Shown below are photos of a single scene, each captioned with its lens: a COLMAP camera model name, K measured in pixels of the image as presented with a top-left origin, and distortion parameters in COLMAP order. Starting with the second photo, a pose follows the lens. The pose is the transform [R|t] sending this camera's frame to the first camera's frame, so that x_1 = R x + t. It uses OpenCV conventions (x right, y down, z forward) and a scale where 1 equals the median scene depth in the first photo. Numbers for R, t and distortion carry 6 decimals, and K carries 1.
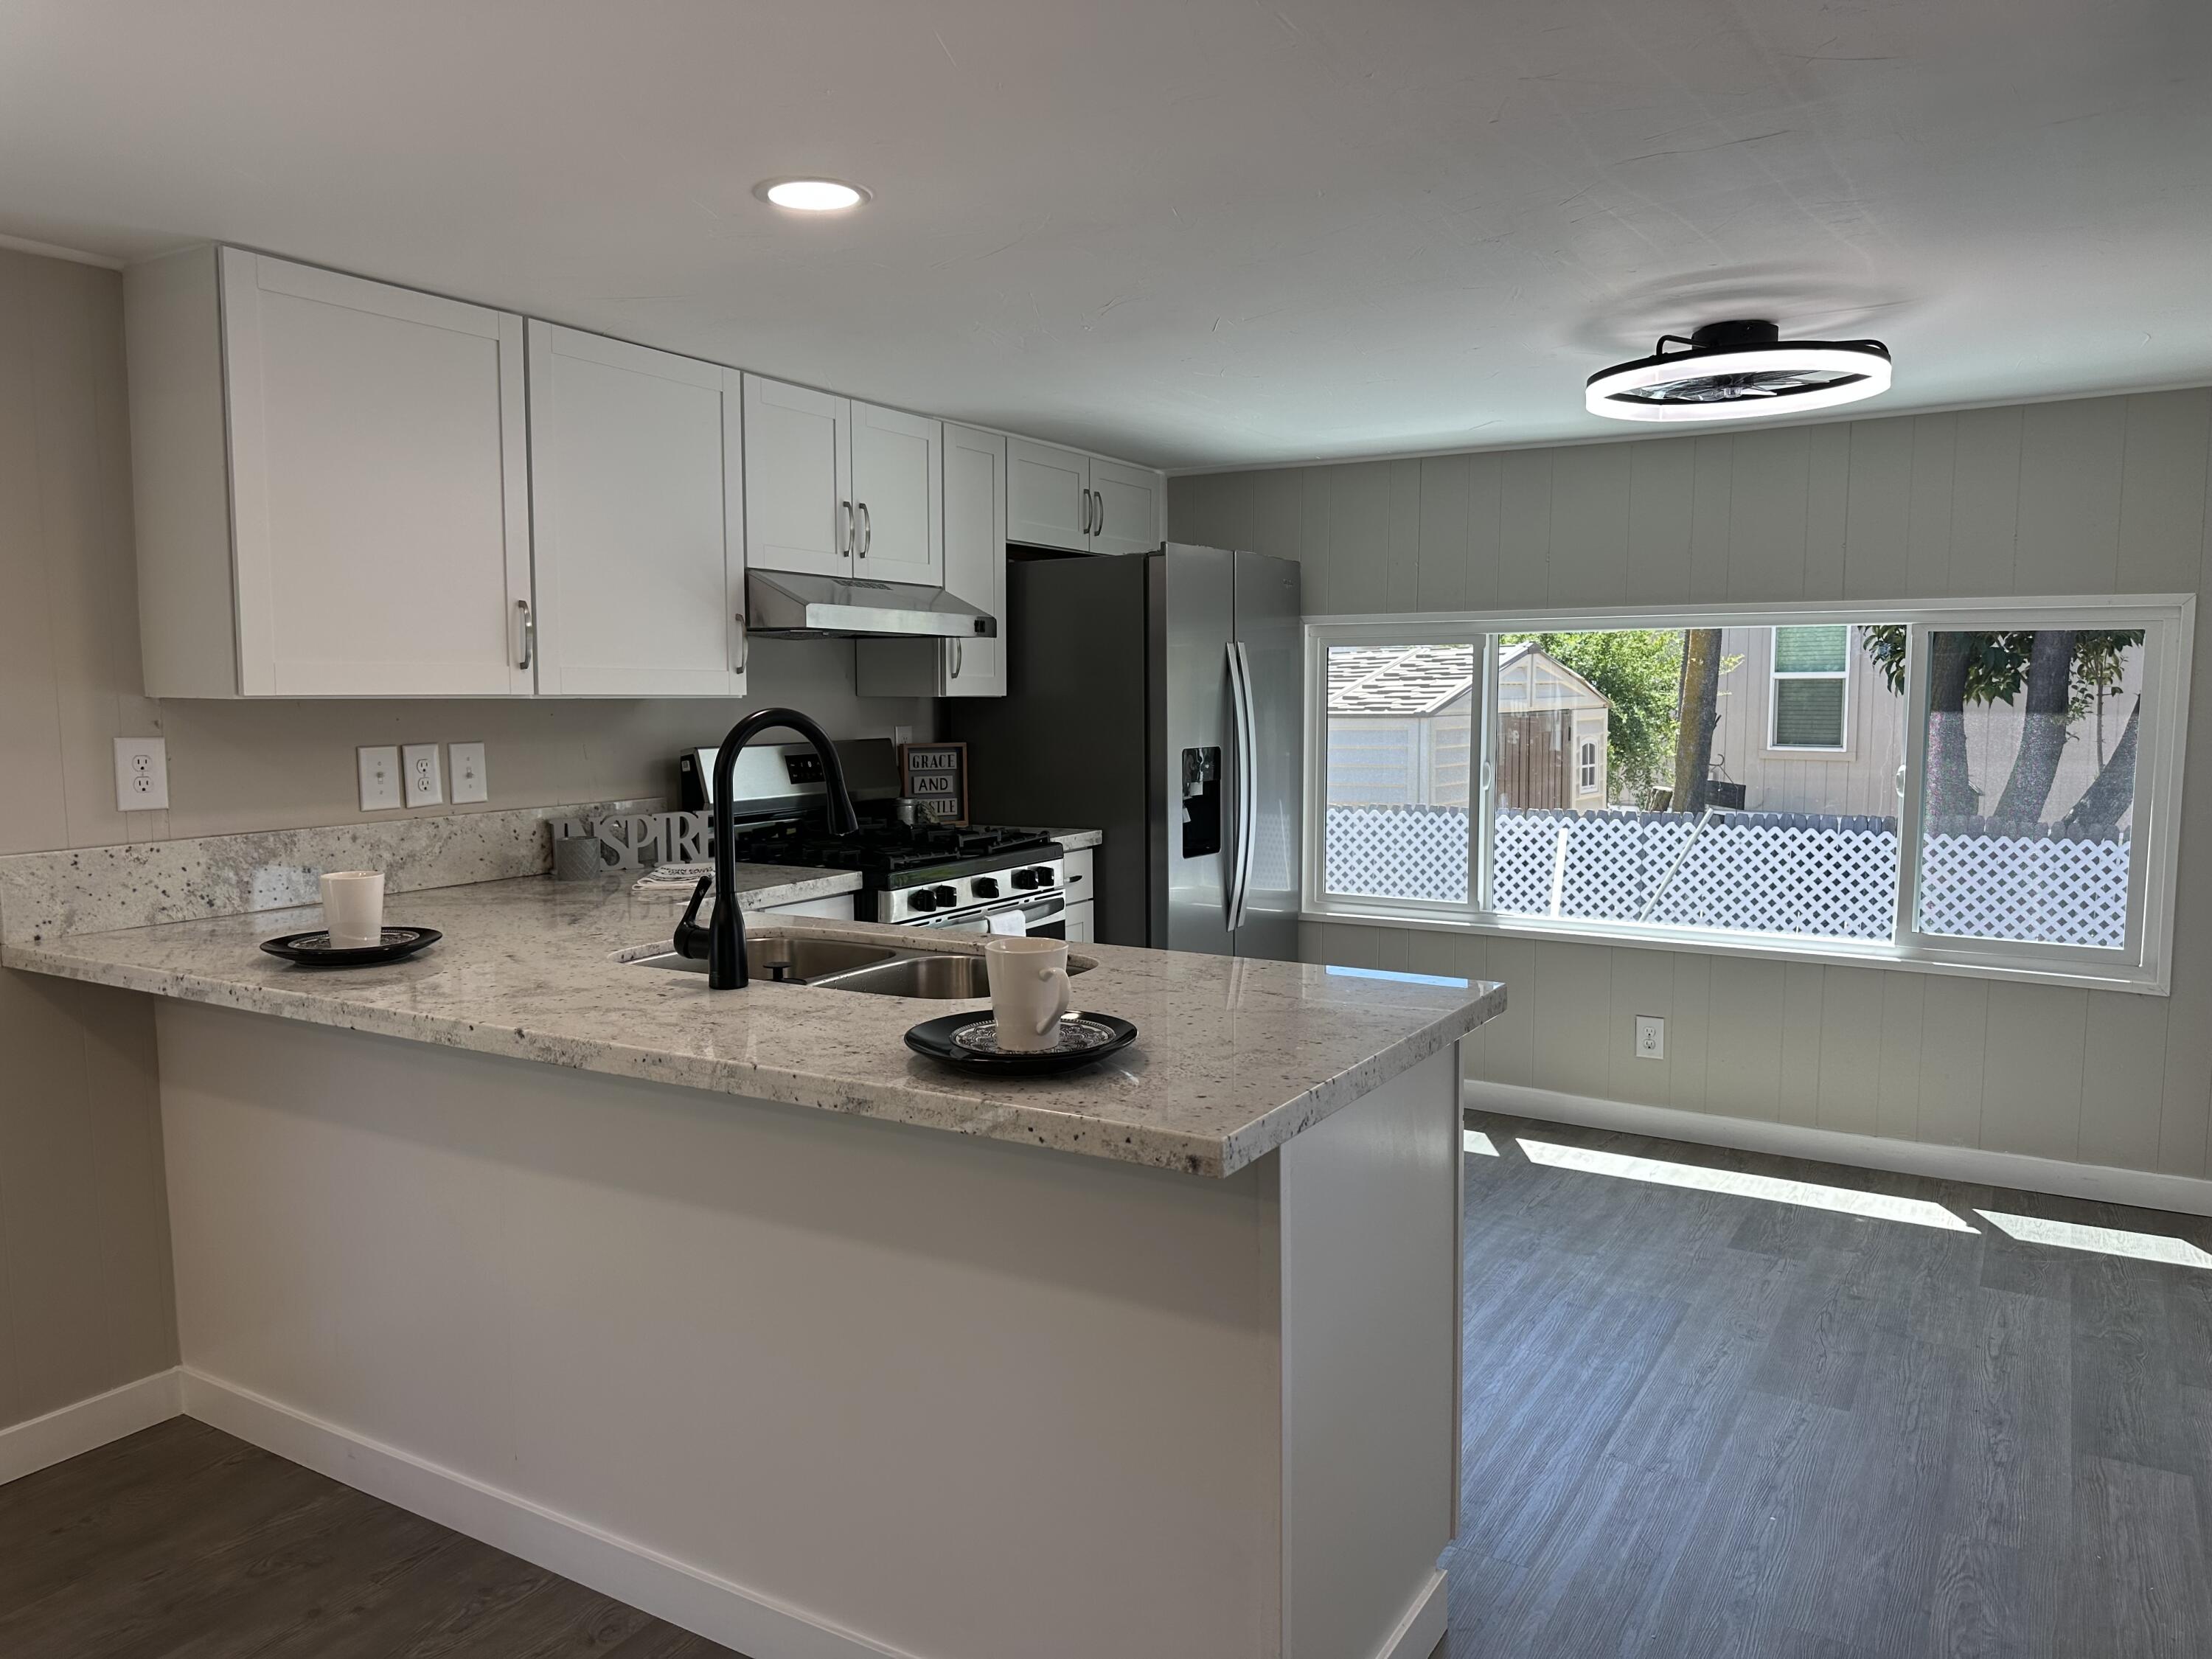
lens RADIAL K [[1554.3, 0, 1108.1], [0, 1554.3, 824.4], [0, 0, 1]] dist [0.117636, -0.168430]
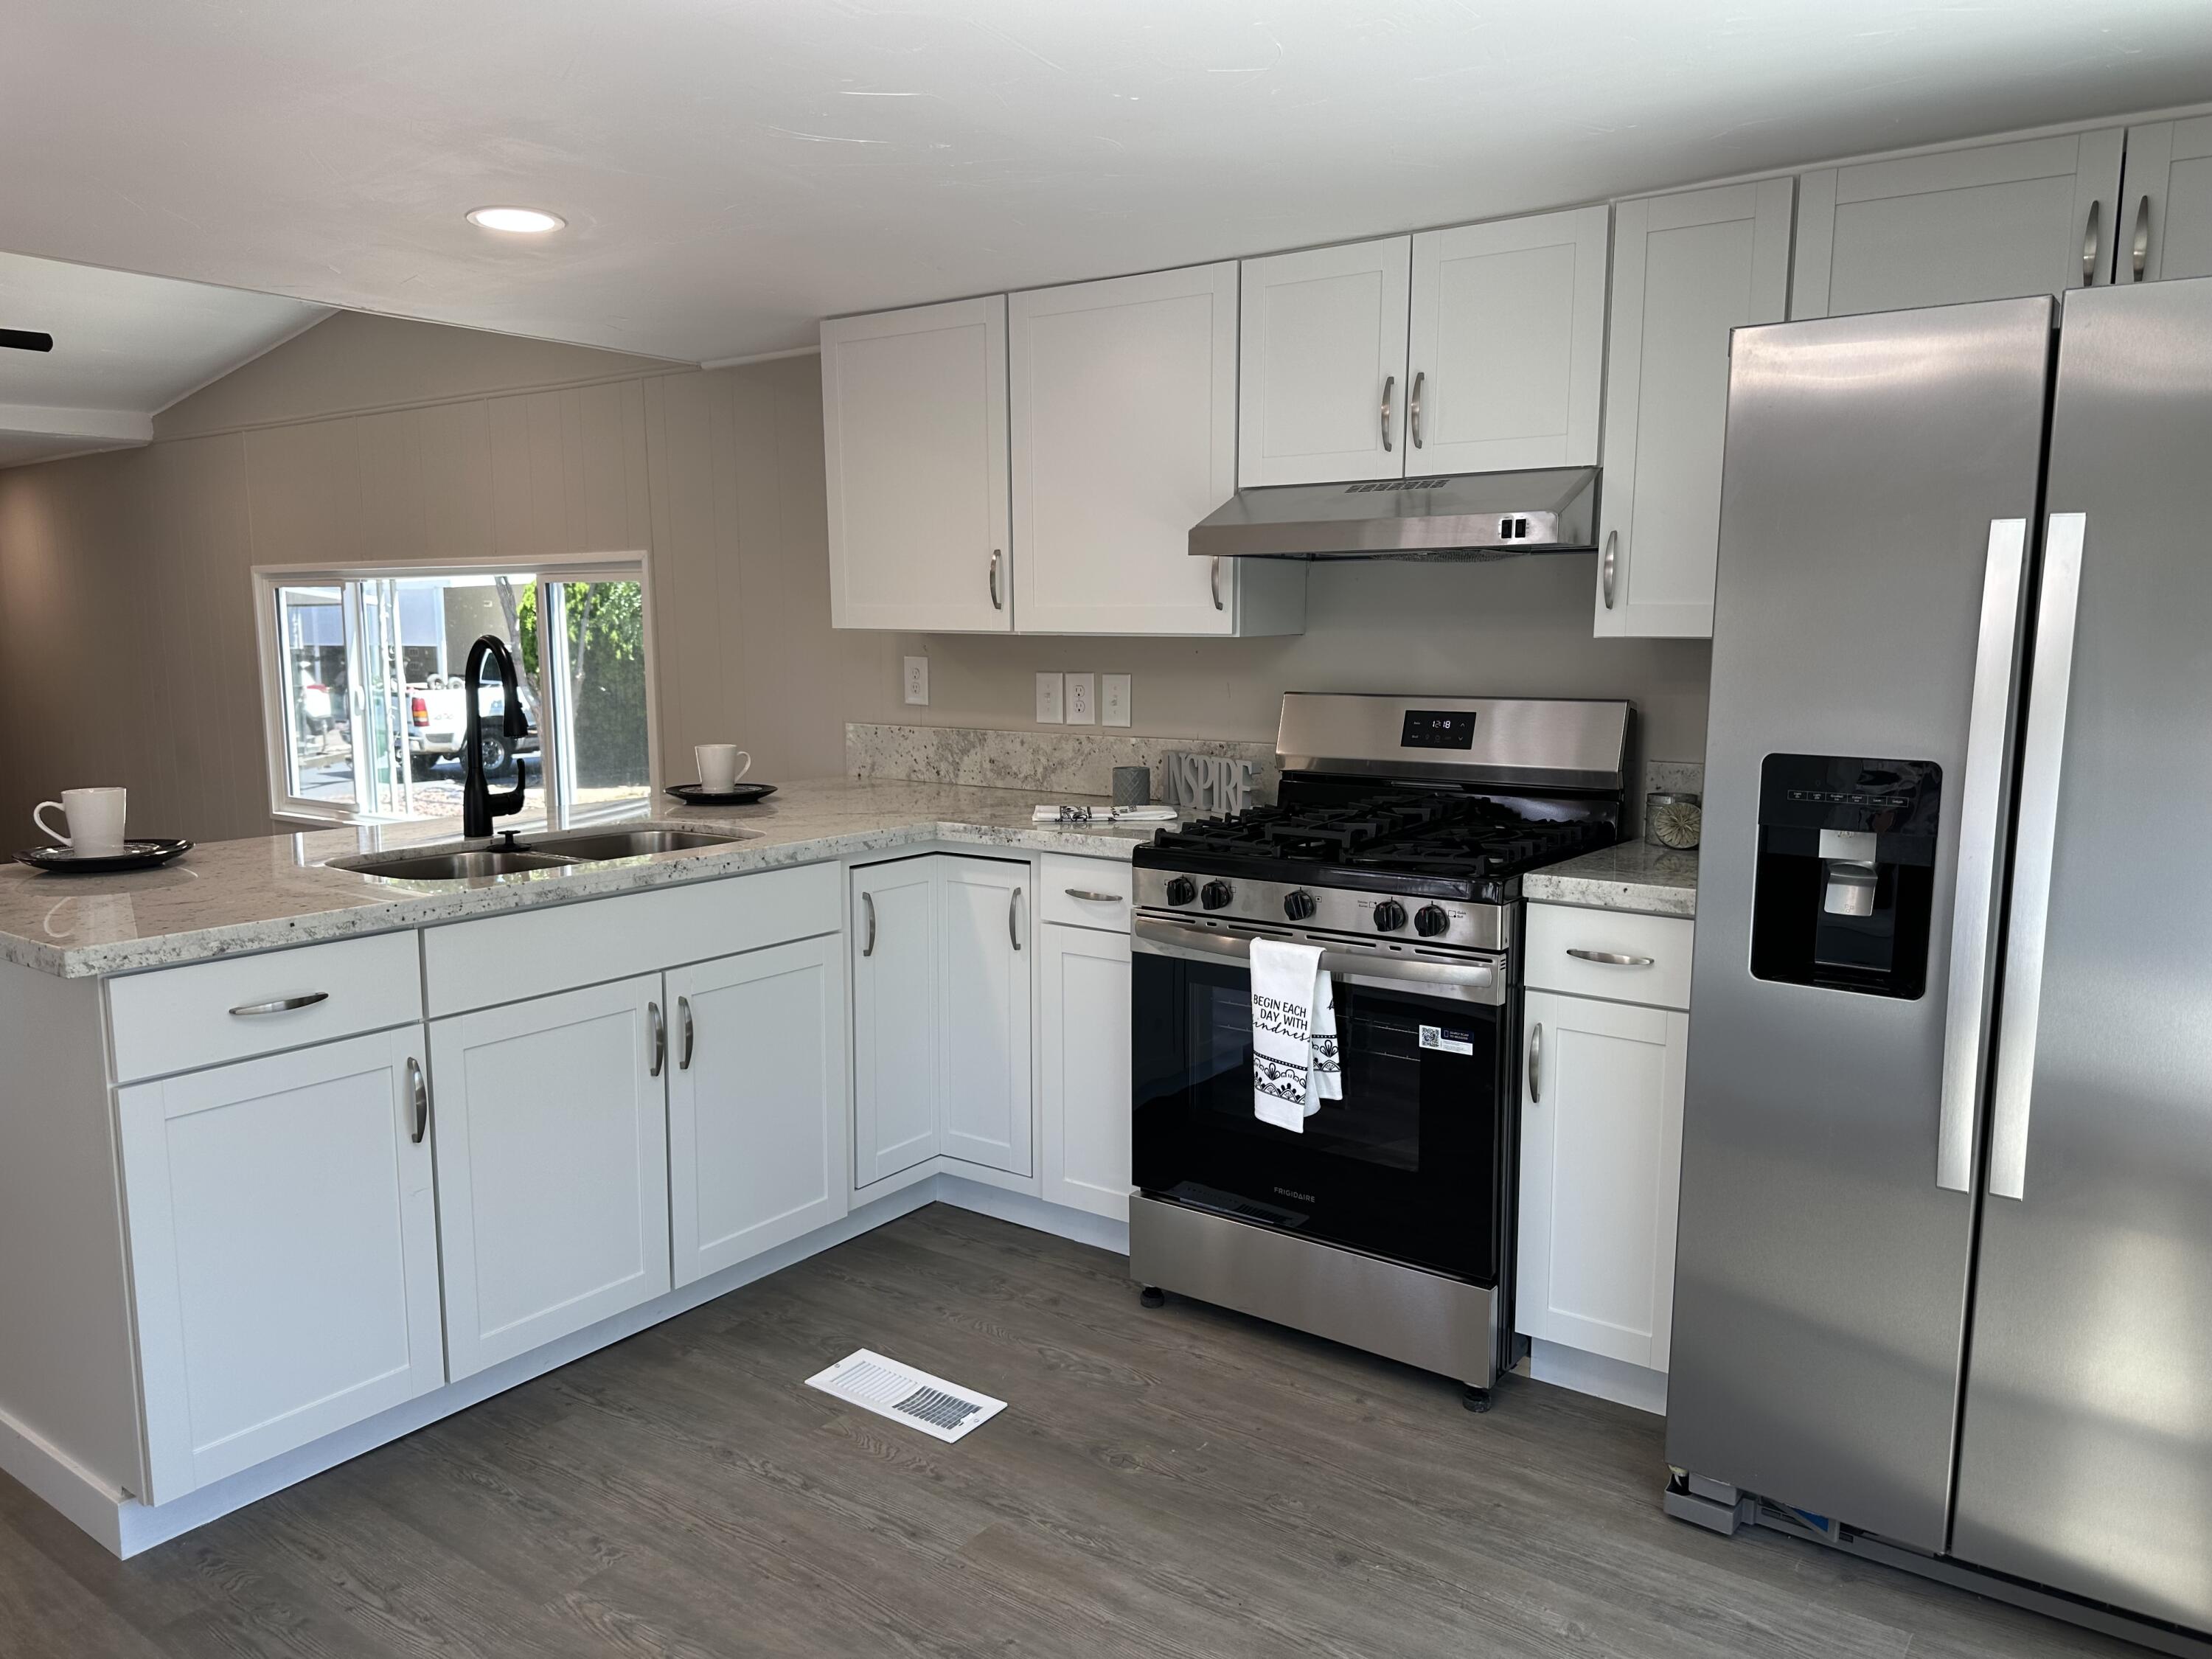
lens RADIAL K [[1576.2, 0, 1111.0], [0, 1576.2, 838.8], [0, 0, 1]] dist [0.076437, -0.091119]
pose [[-0.083471, 0.138320, -0.986864, 0.761906], [-0.091295, 0.985094, 0.145794, -0.103520], [0.992319, 0.102265, -0.069599, 1.131281]]
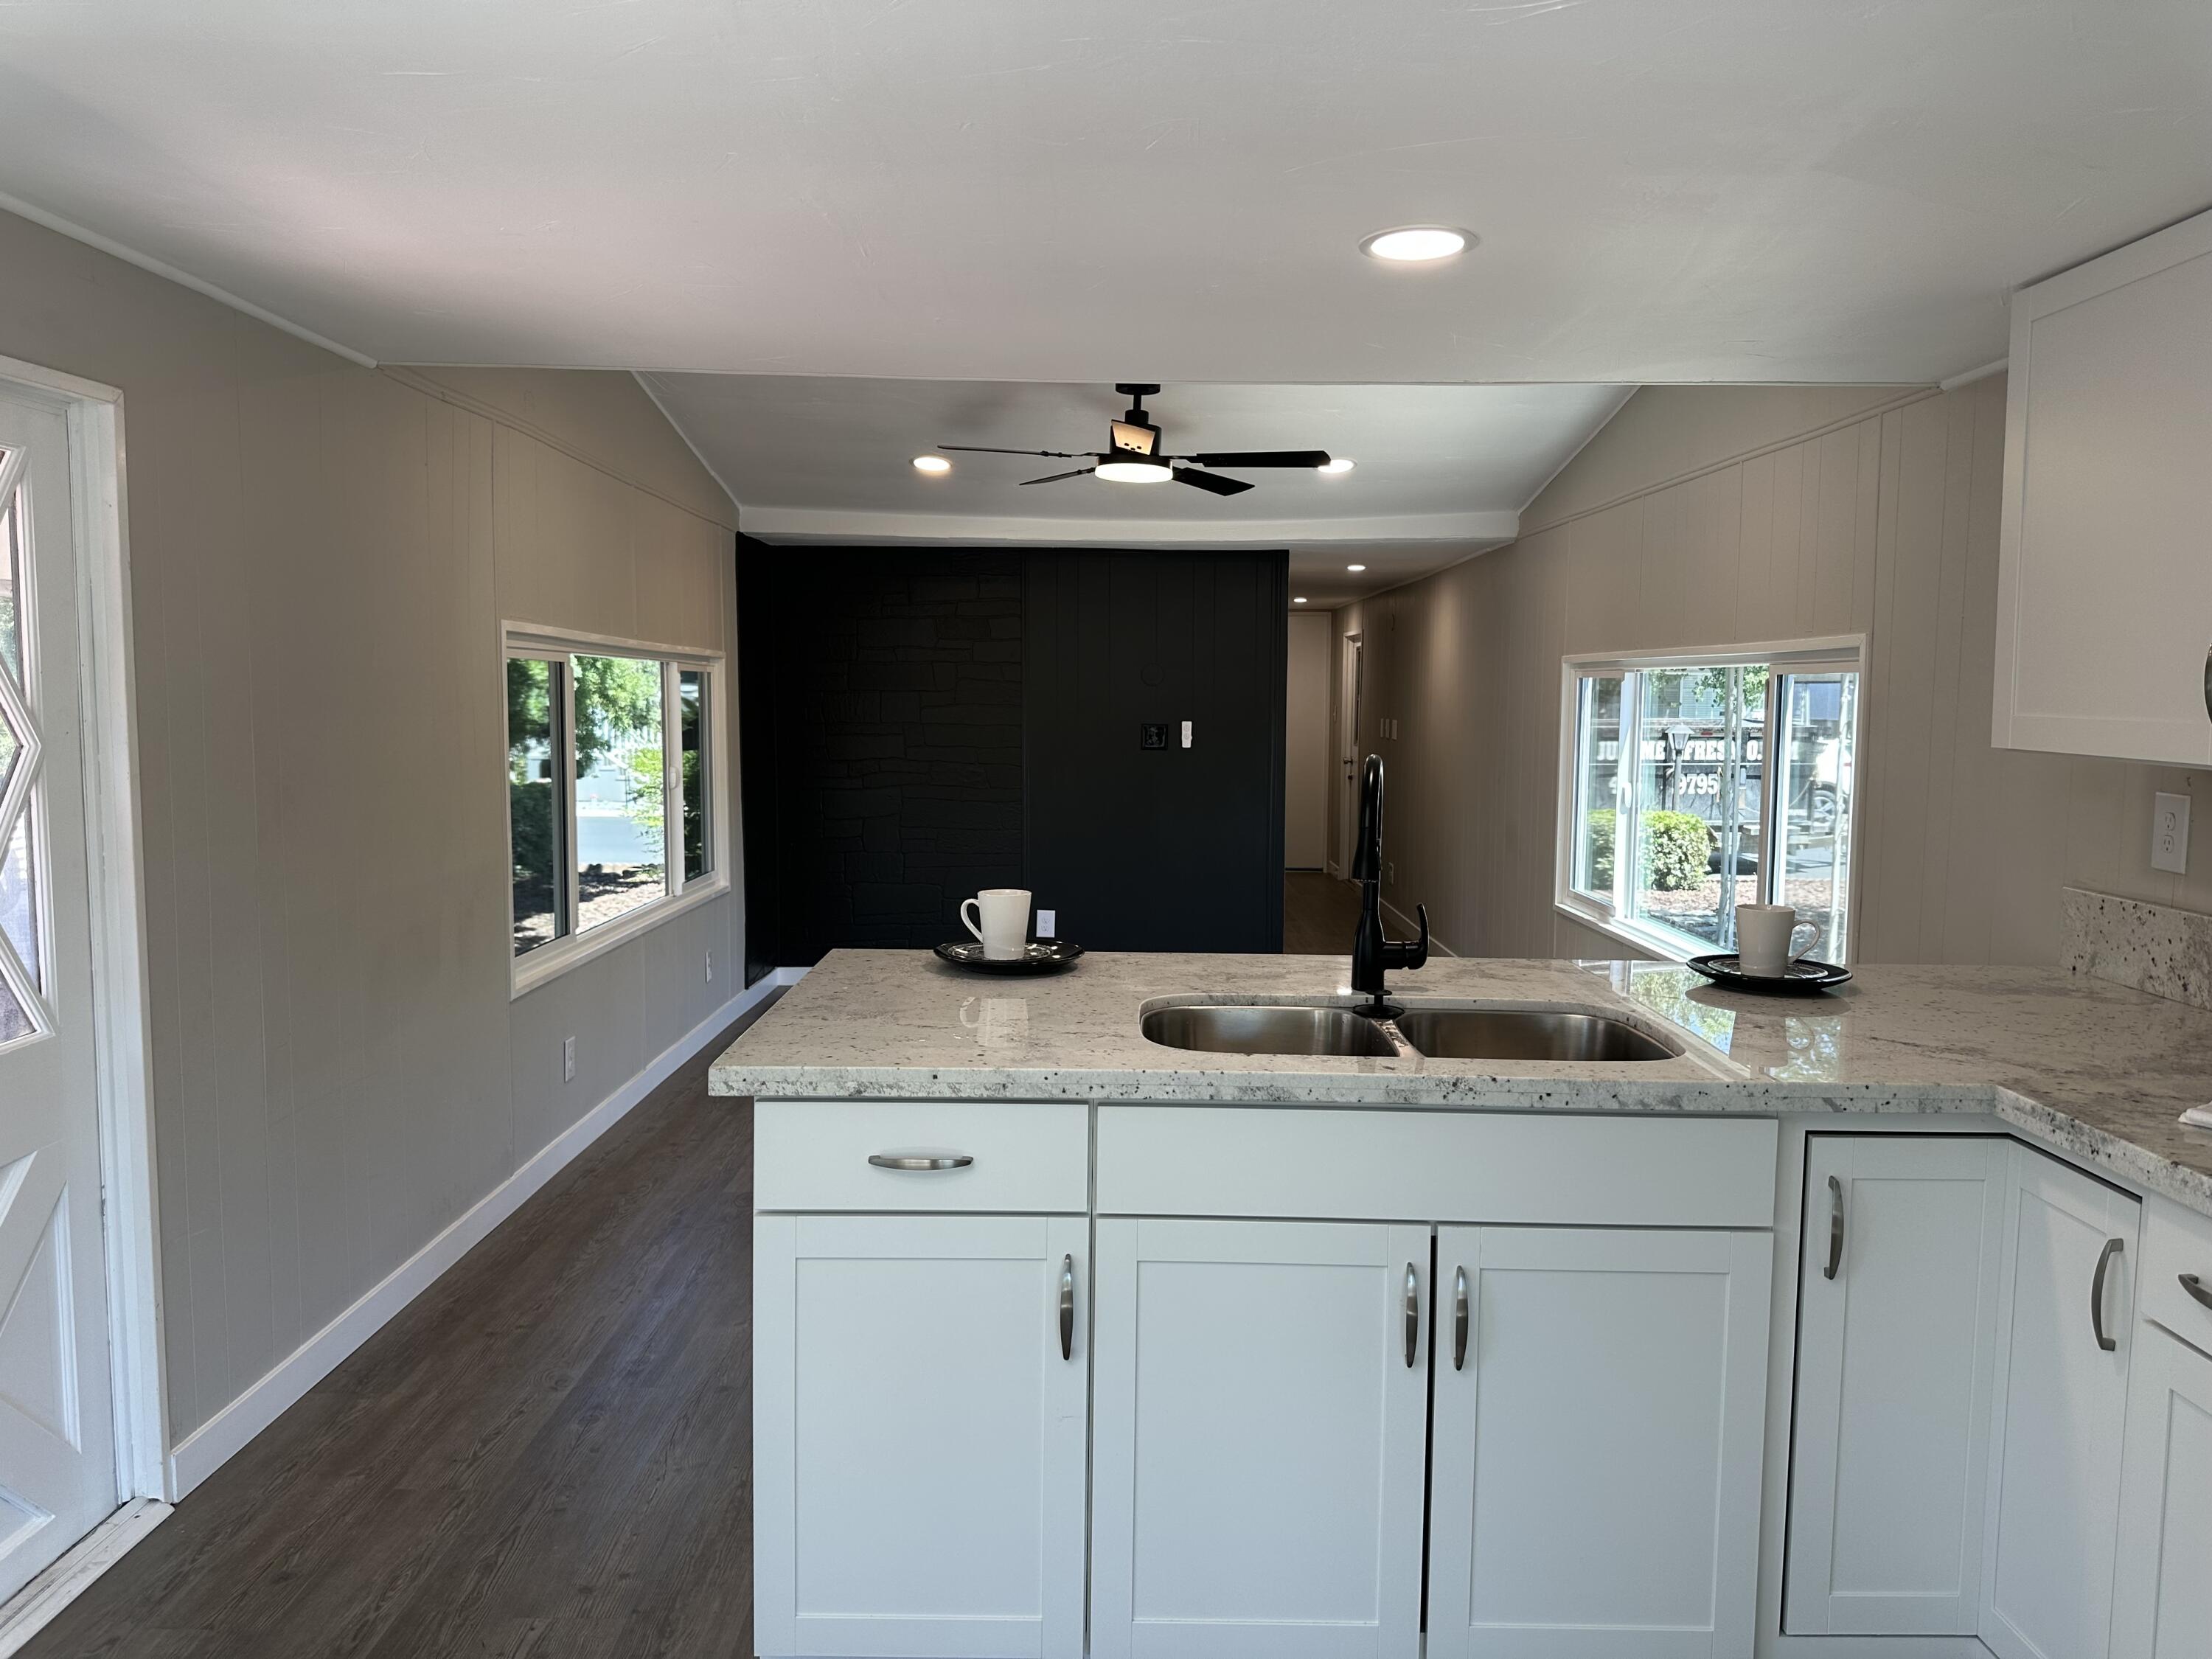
lens RADIAL K [[1562.9, 0, 1097.8], [0, 1562.9, 782.9], [0, 0, 1]] dist [0.074882, -0.098092]
pose [[-0.860051, 0.026705, -0.509509, 0.354074], [-0.053704, 0.988343, 0.142455, -0.138379], [0.507374, 0.149881, -0.848591, 1.273169]]
